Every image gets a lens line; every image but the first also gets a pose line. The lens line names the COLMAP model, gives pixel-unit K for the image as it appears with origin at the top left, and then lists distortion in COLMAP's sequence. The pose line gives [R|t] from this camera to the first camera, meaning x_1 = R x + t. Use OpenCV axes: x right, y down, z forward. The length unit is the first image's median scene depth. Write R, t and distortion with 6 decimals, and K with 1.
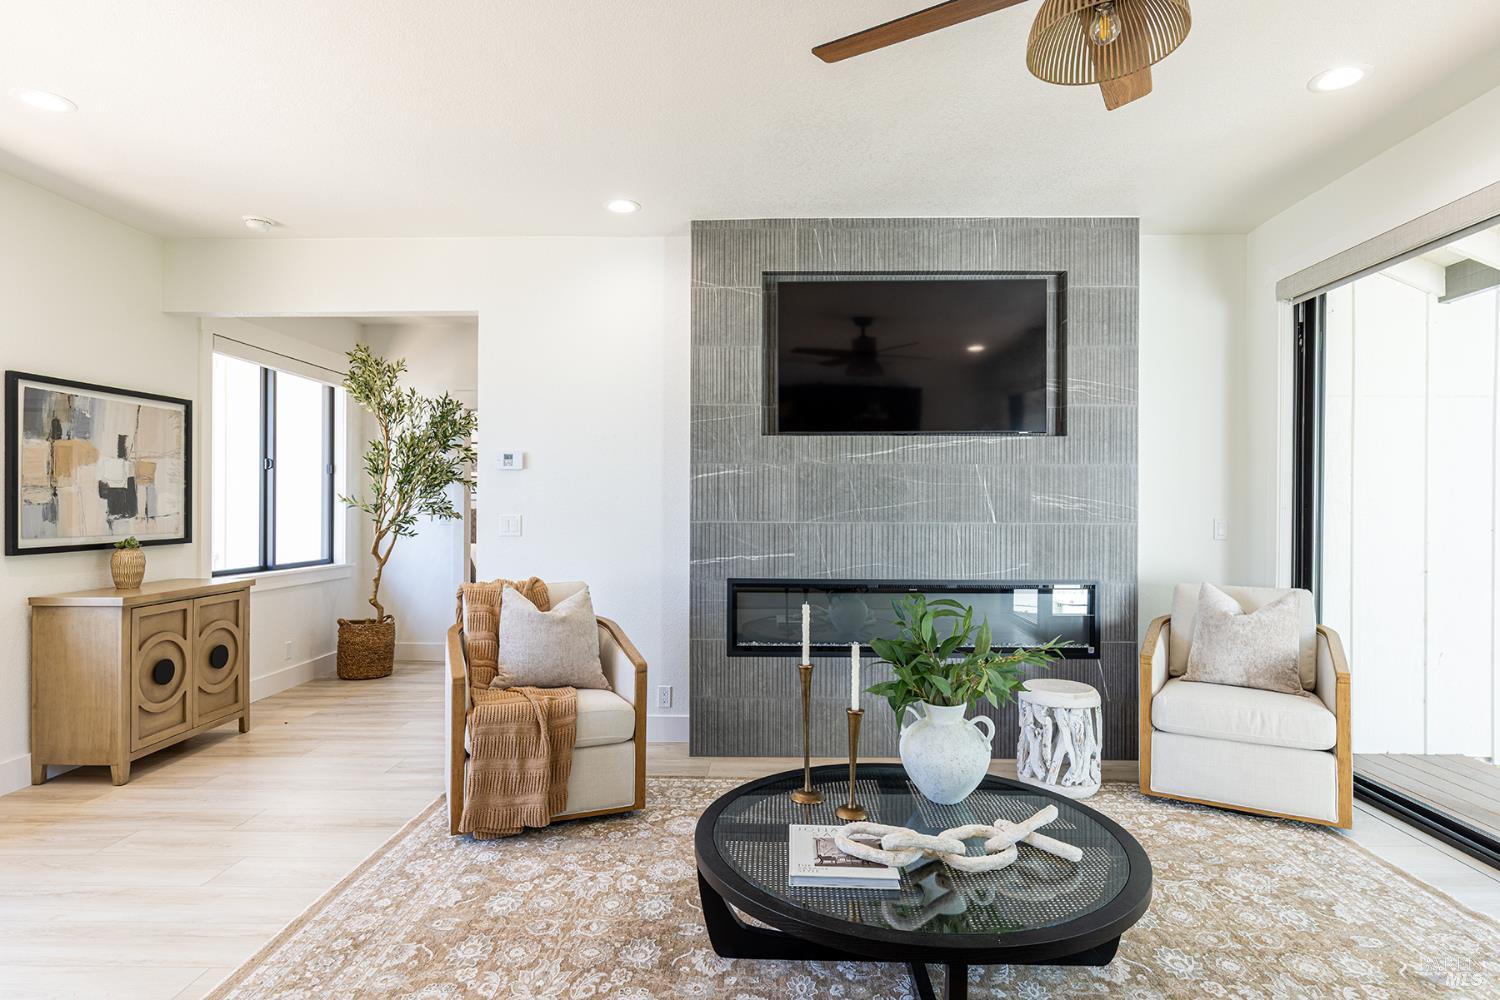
lens RADIAL K [[806.0, 0, 750.0], [0, 806.0, 500.0], [0, 0, 1]] dist [0.003556, 0.000140]
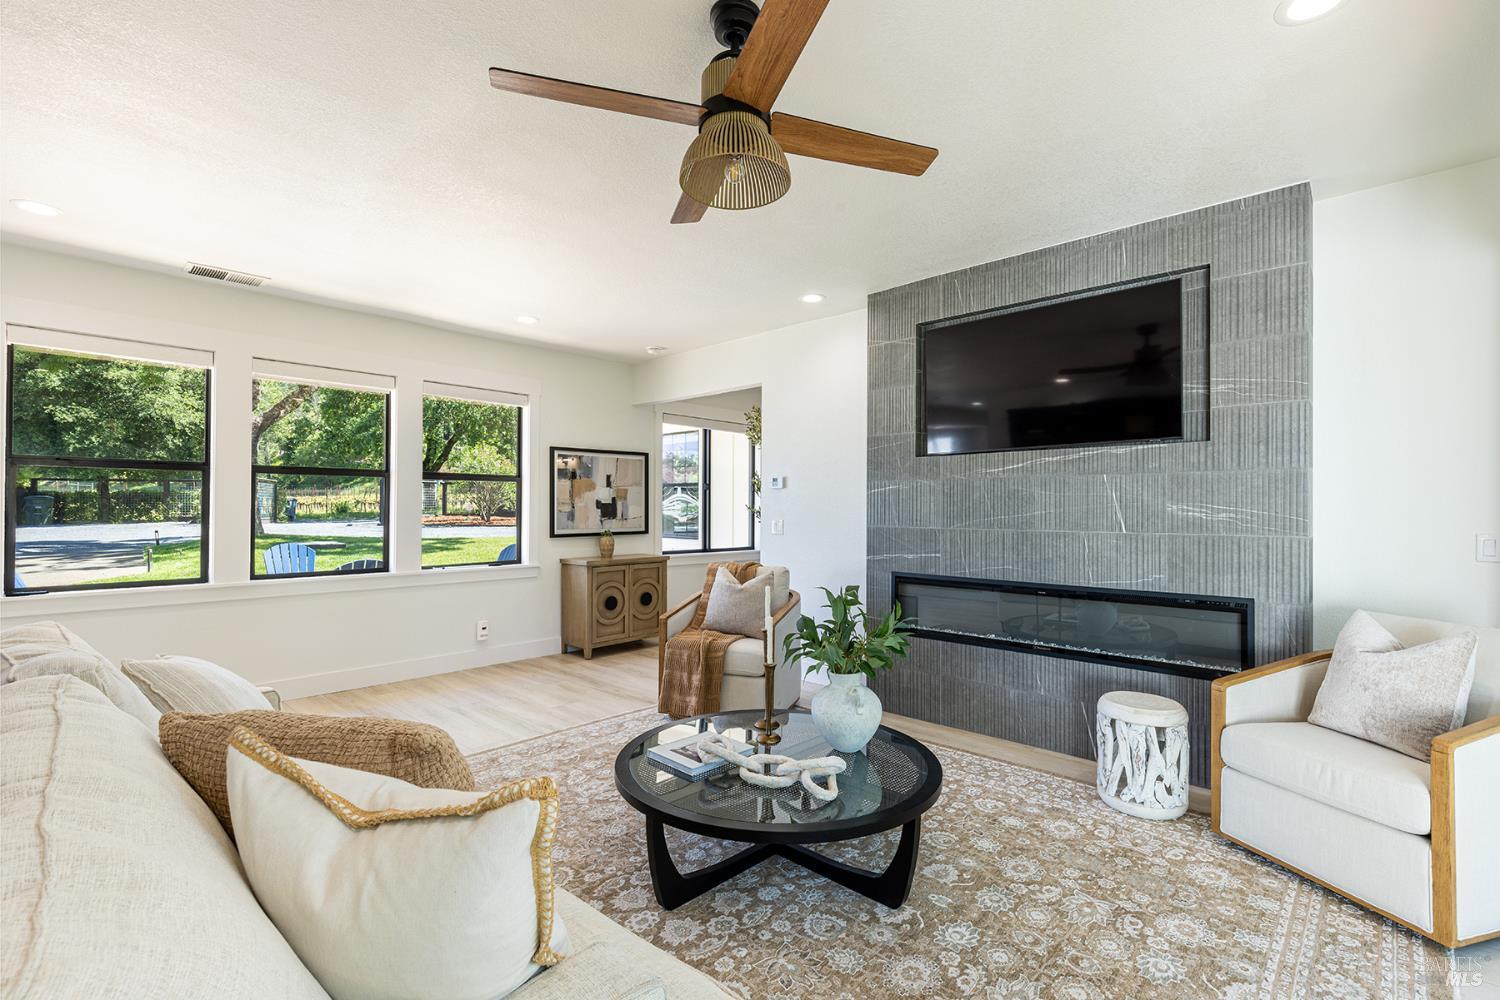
lens RADIAL K [[667.6, 0, 750.0], [0, 667.6, 500.0], [0, 0, 1]] dist [0.002609, -0.000274]
pose [[0.746246, -0.010032, -0.665594, 0.507163], [0.004284, 0.999938, -0.010268, -0.005337], [0.665656, 0.004811, 0.746243, 0.071433]]
